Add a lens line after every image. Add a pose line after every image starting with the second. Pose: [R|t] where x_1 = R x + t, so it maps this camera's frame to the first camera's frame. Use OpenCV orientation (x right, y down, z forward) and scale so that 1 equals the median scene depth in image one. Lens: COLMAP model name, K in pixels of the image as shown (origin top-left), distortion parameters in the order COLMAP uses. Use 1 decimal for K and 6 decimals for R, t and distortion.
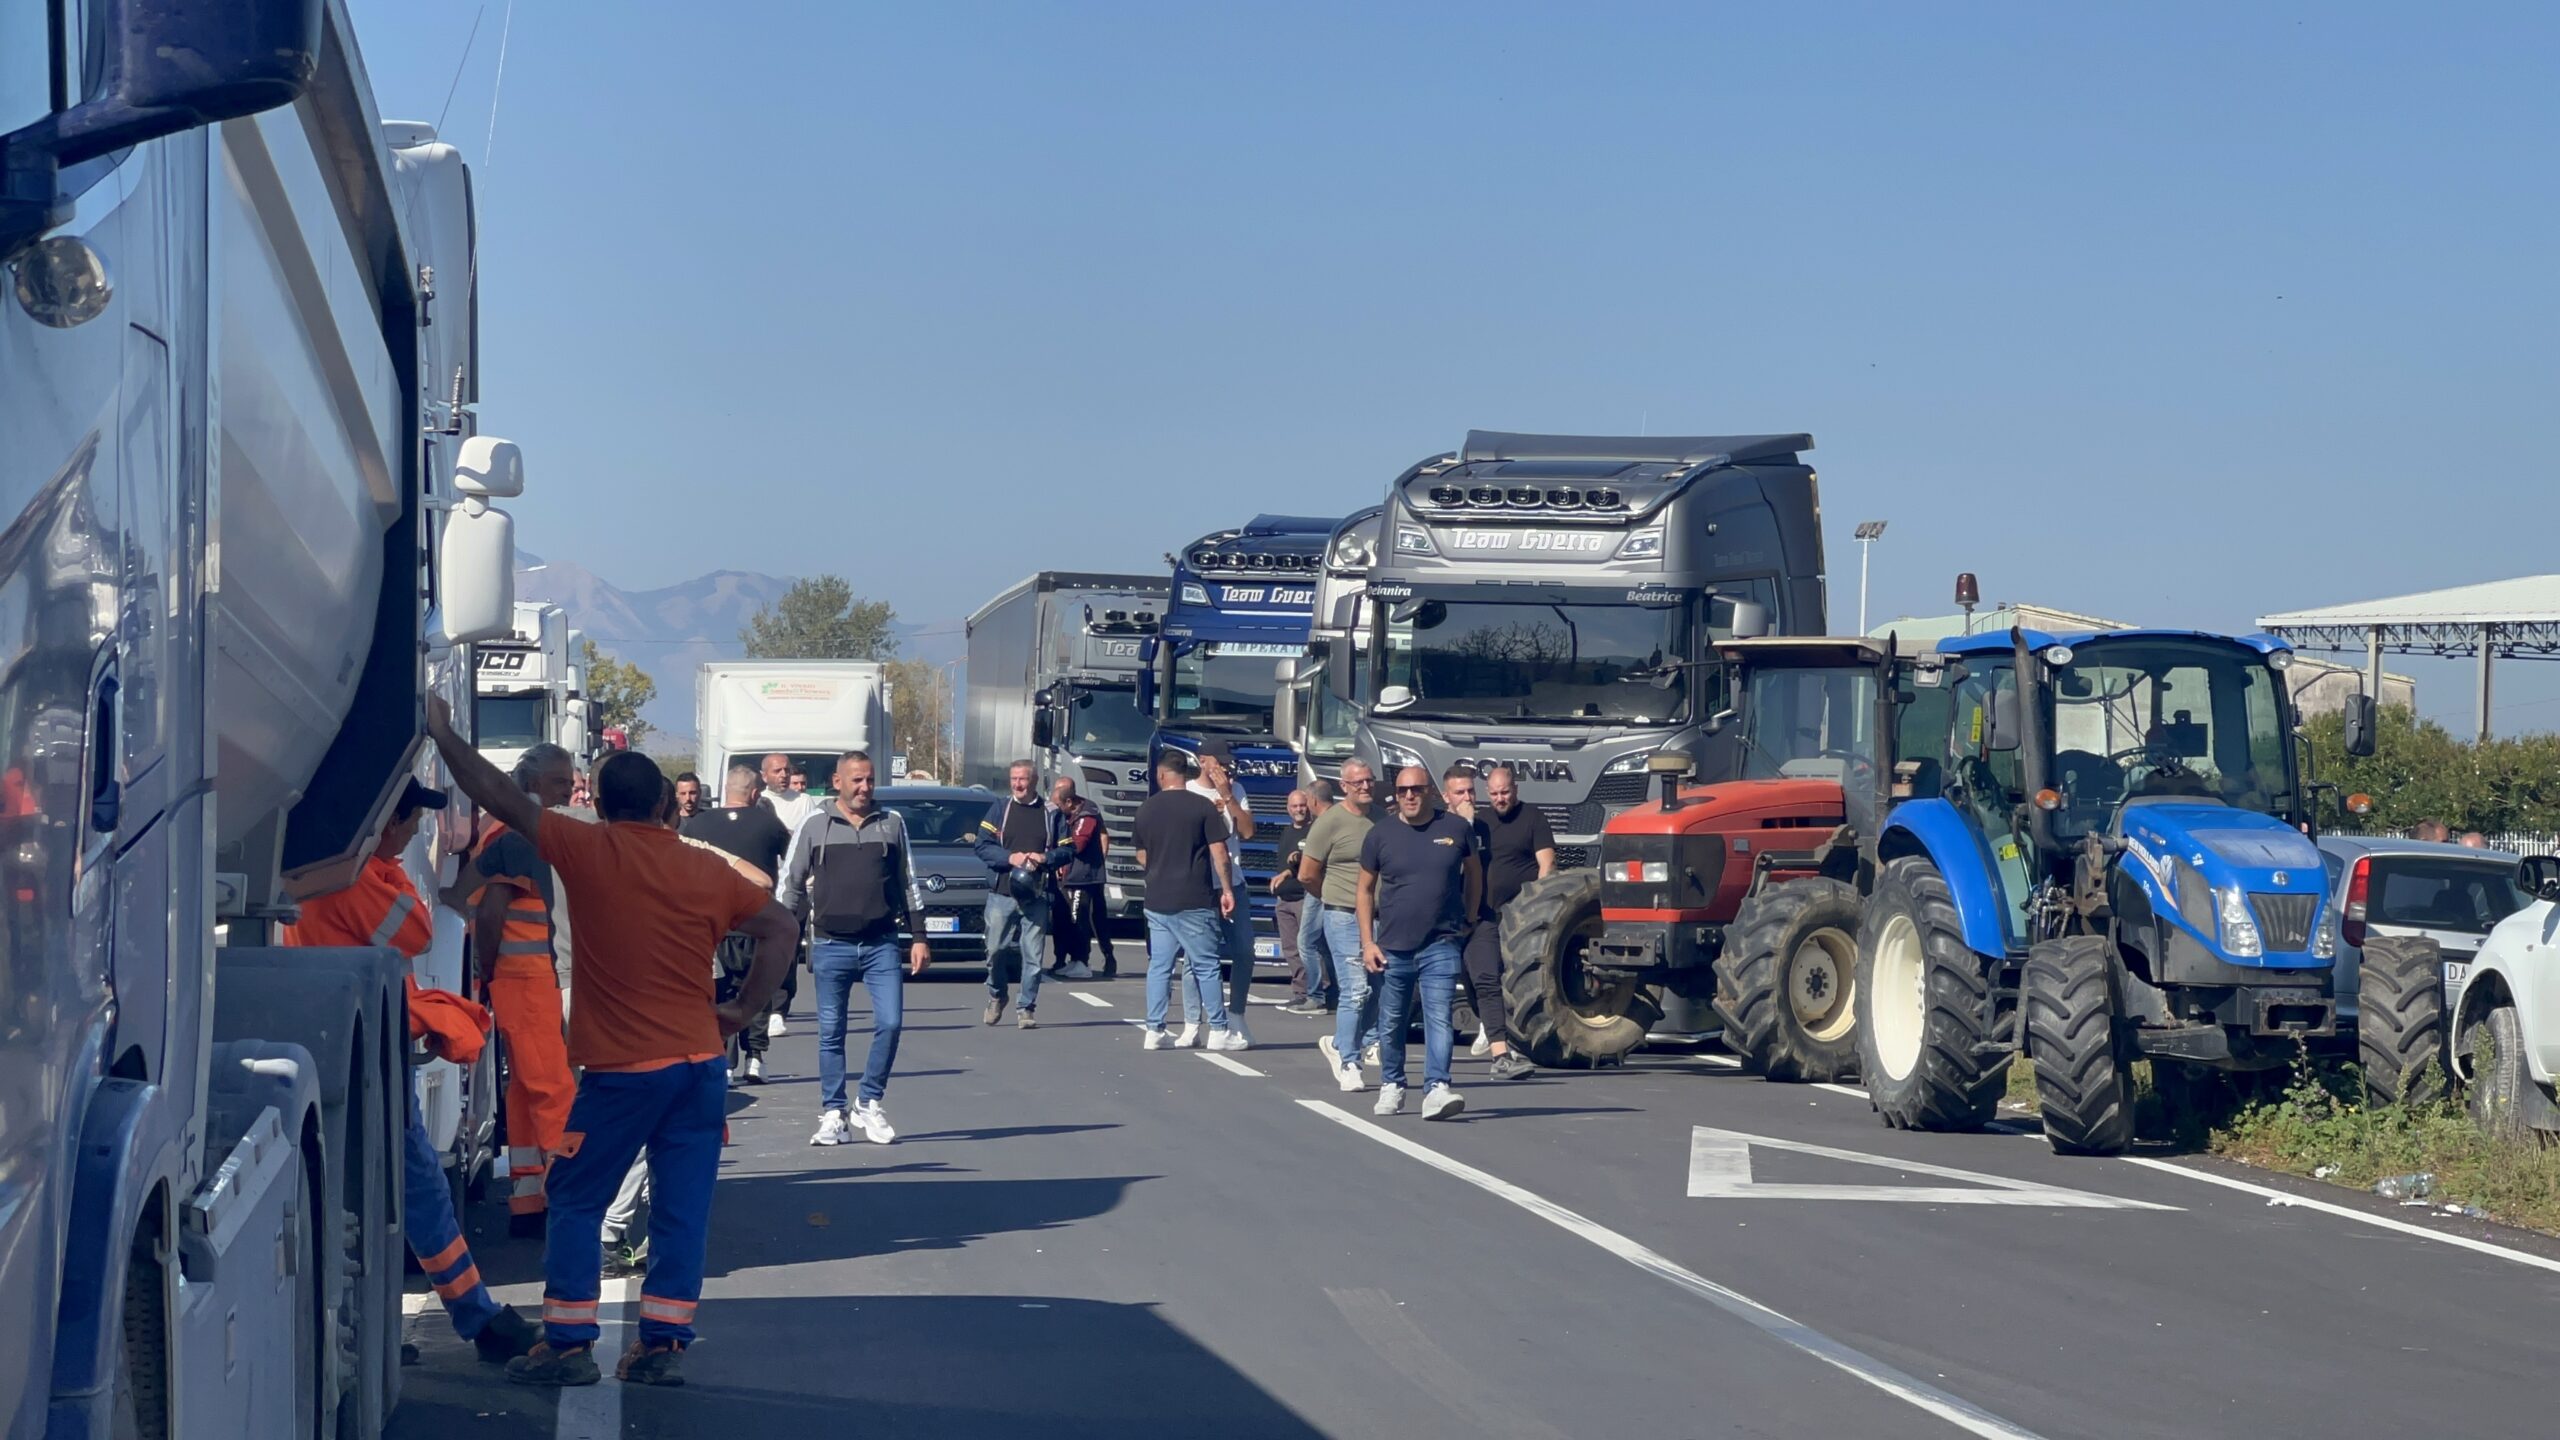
lens RADIAL K [[6508.5, 0, 1280.0], [0, 6508.5, 720.0], [0, 0, 1]] dist [-0.533248, 15.341307]
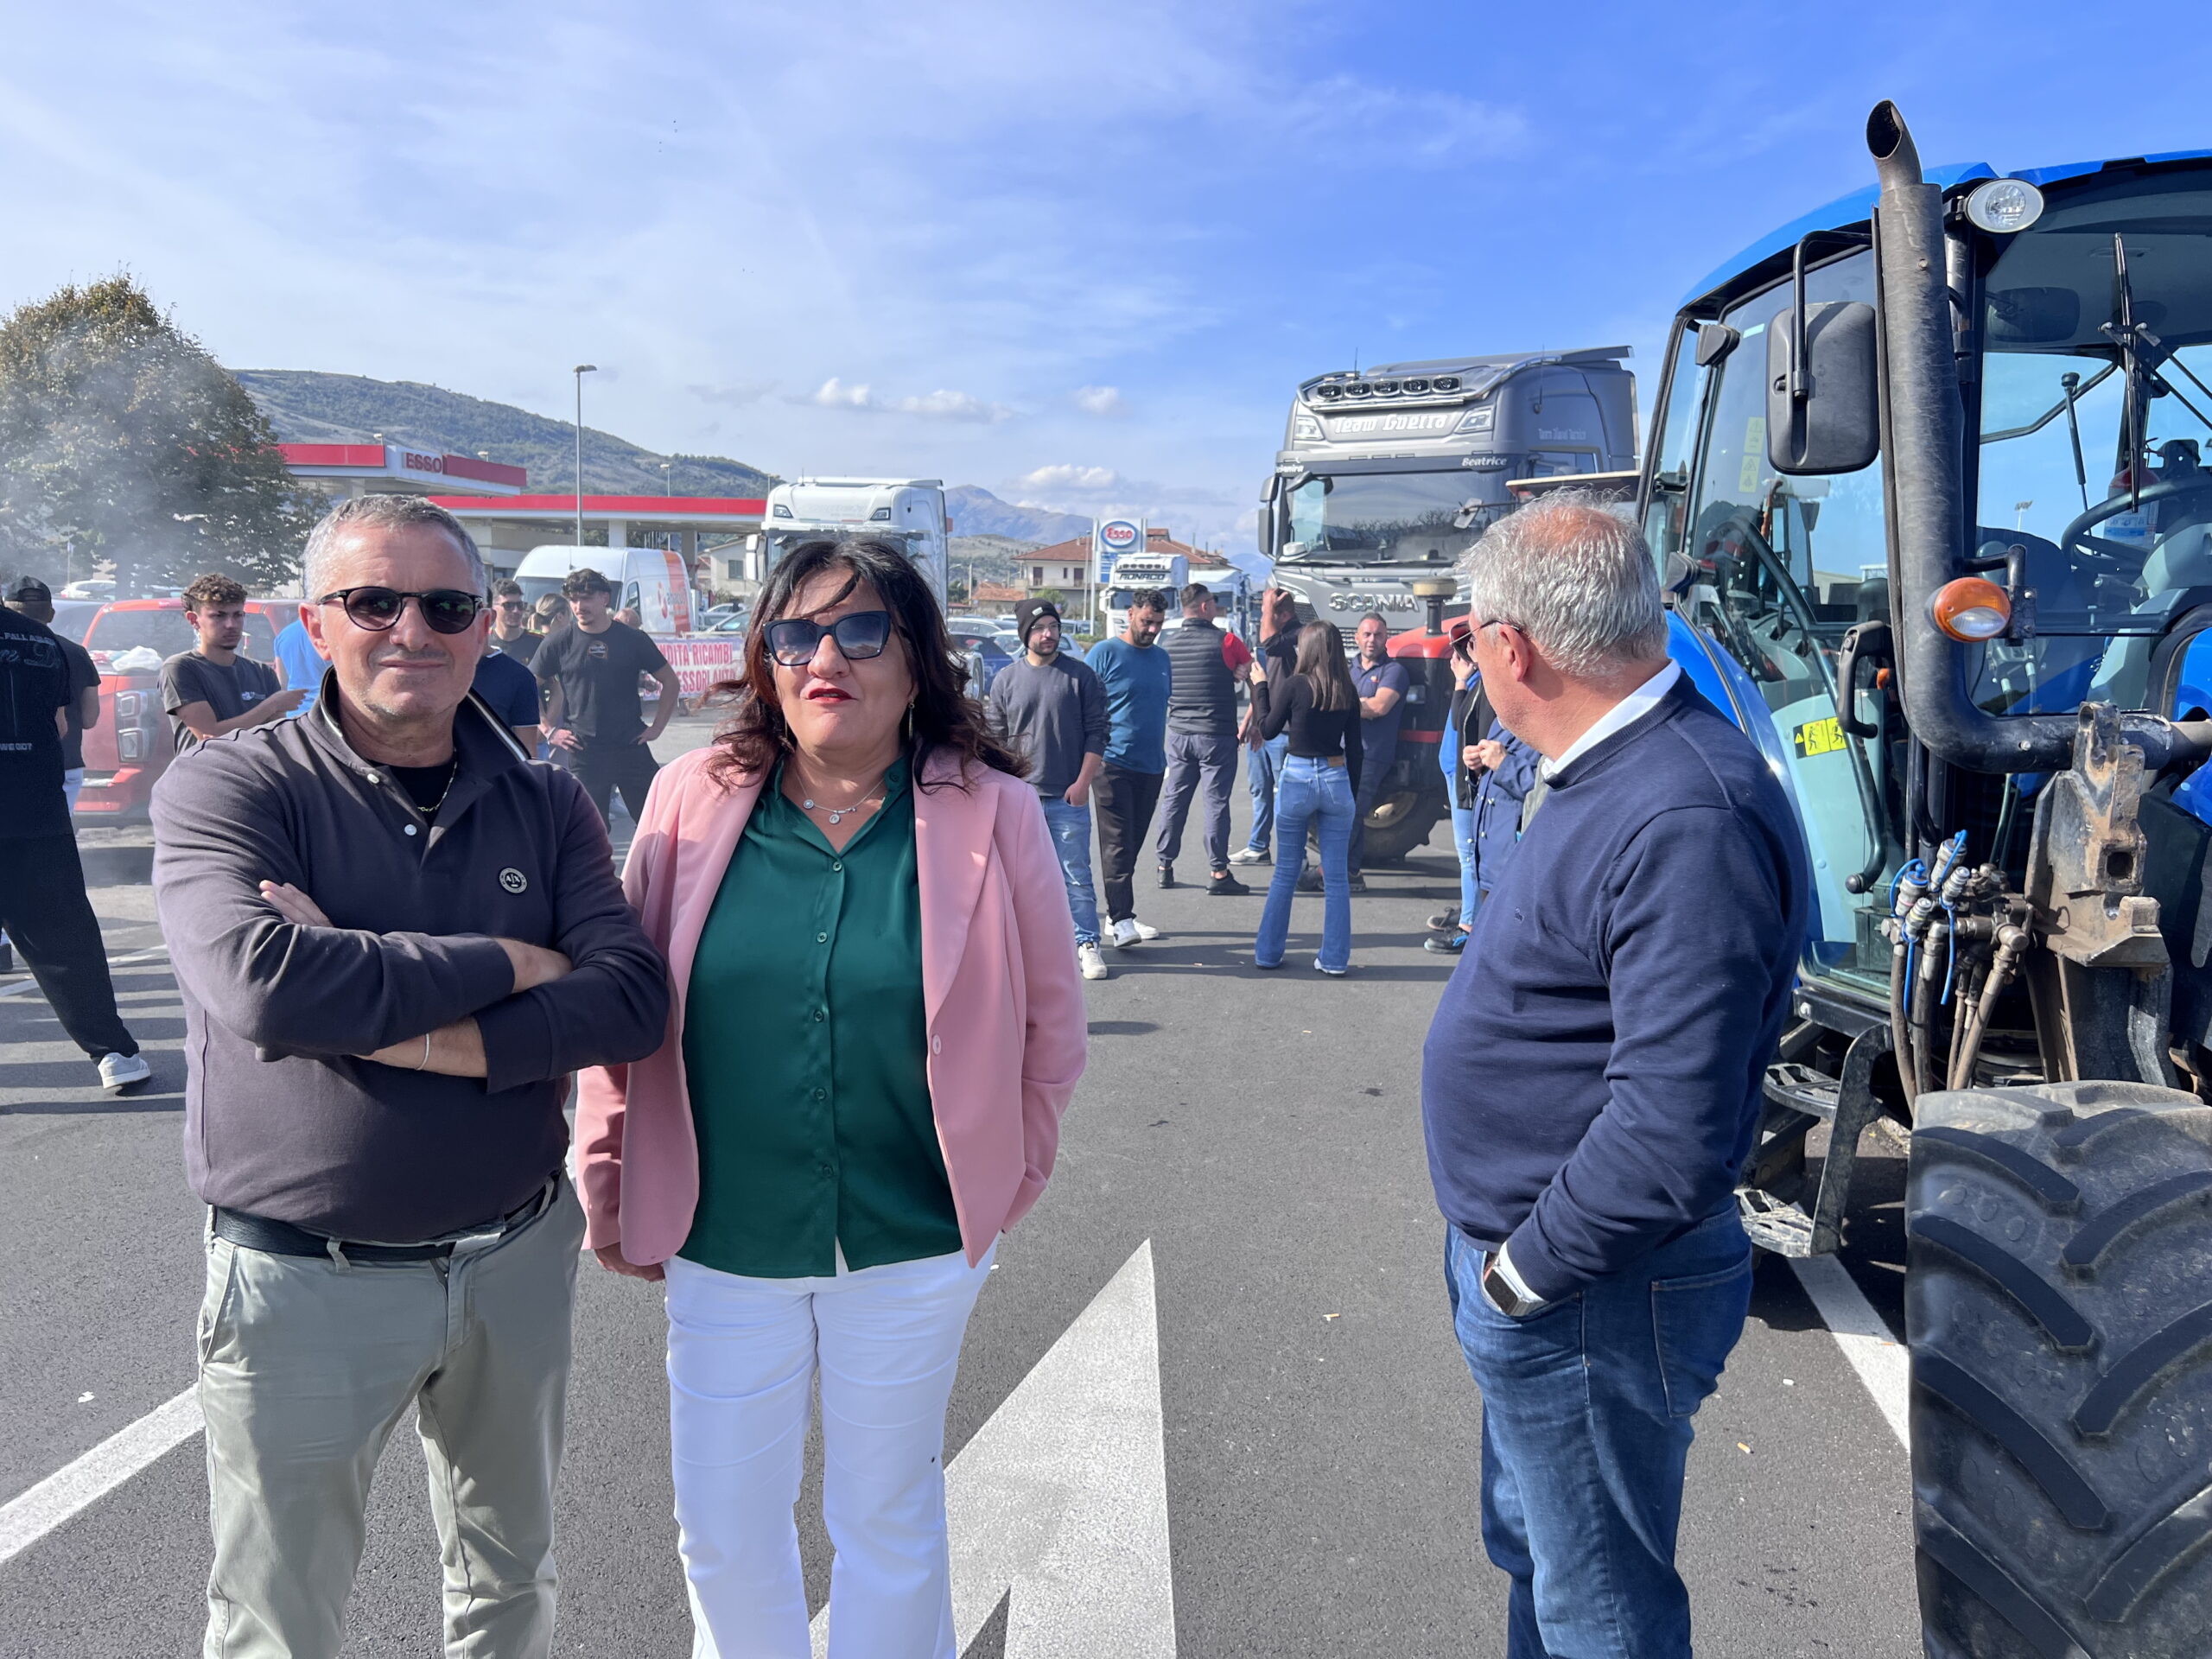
lens RADIAL K [[1644.3, 0, 1117.8], [0, 1644.3, 823.6], [0, 0, 1]] dist [0.053493, -0.000523]
pose [[0.966580, 0.030185, -0.254581, 0.072322], [0.002682, 0.991799, 0.127779, 0.009237], [0.256350, -0.124192, 0.958572, 0.664955]]
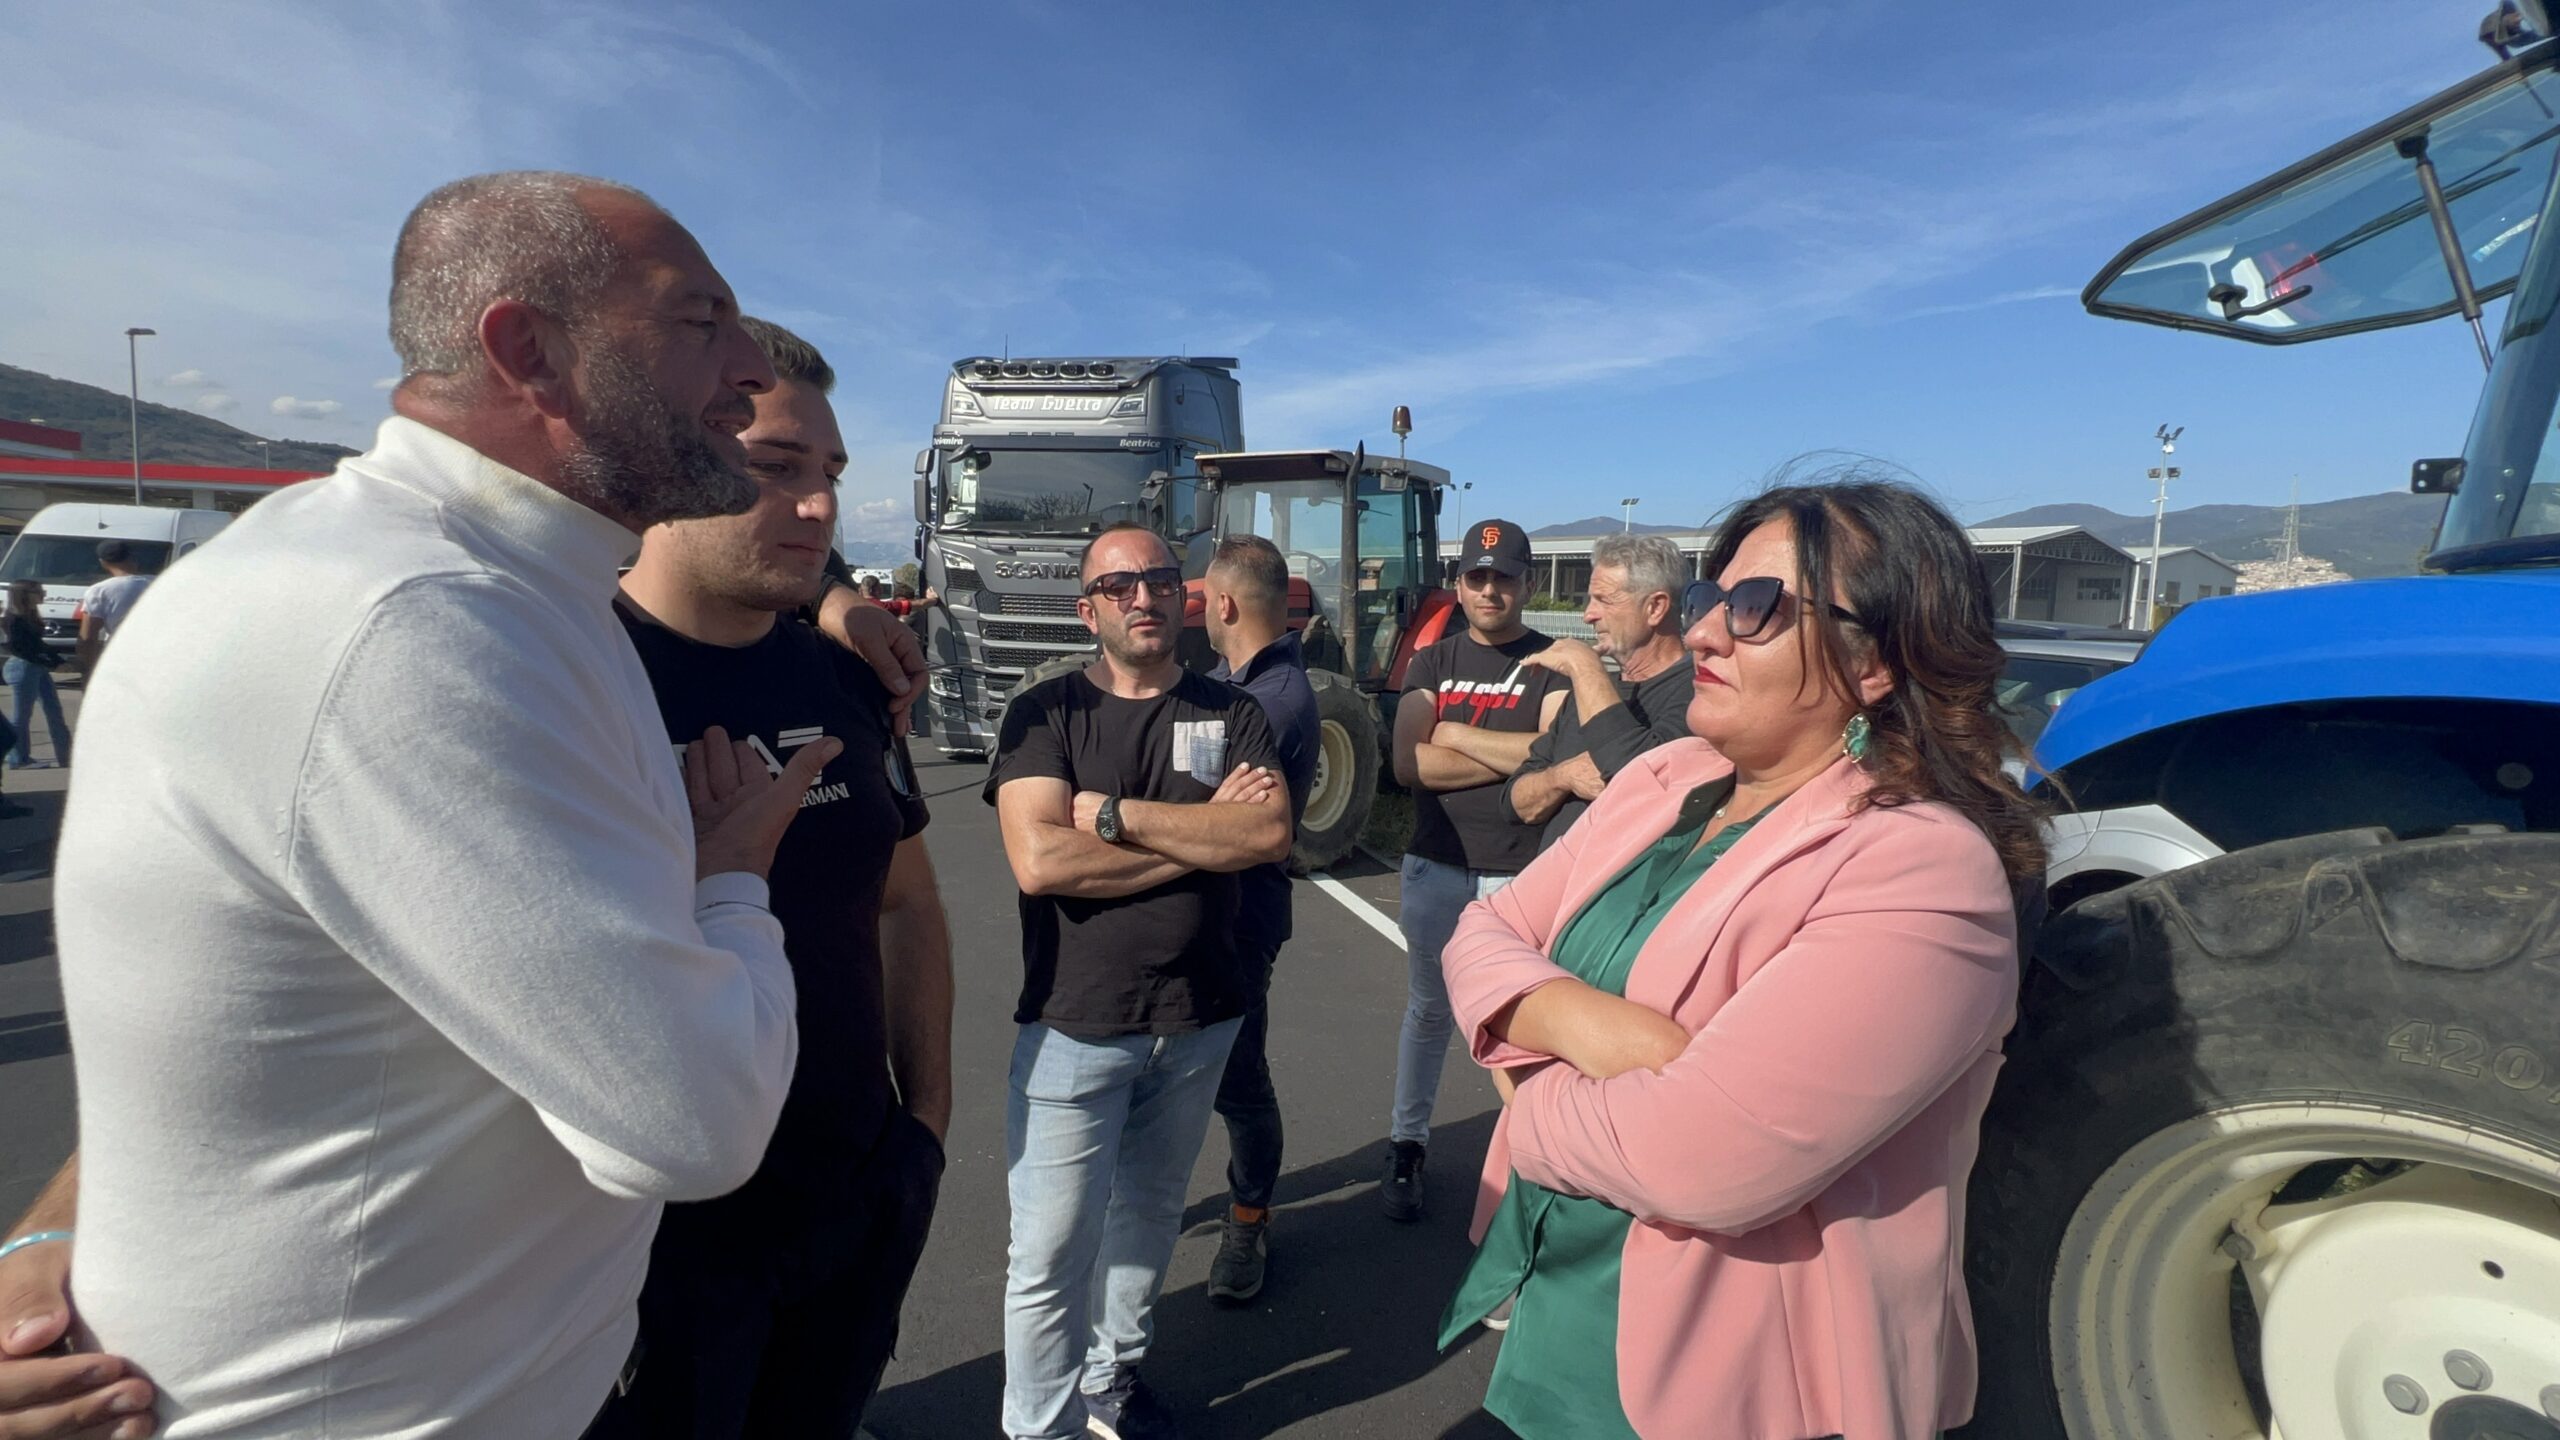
lens RADIAL K [[1153.4, 0, 1288.9], [0, 1153.4, 732.4], [0, 0, 1]] dist [-0.015321, -0.000238]
pose [[0.980464, -0.015742, 0.196066, 0.039712], [-0.009511, 0.991831, 0.127200, 0.010166], [-0.196467, -0.126580, 0.972306, 0.746620]]
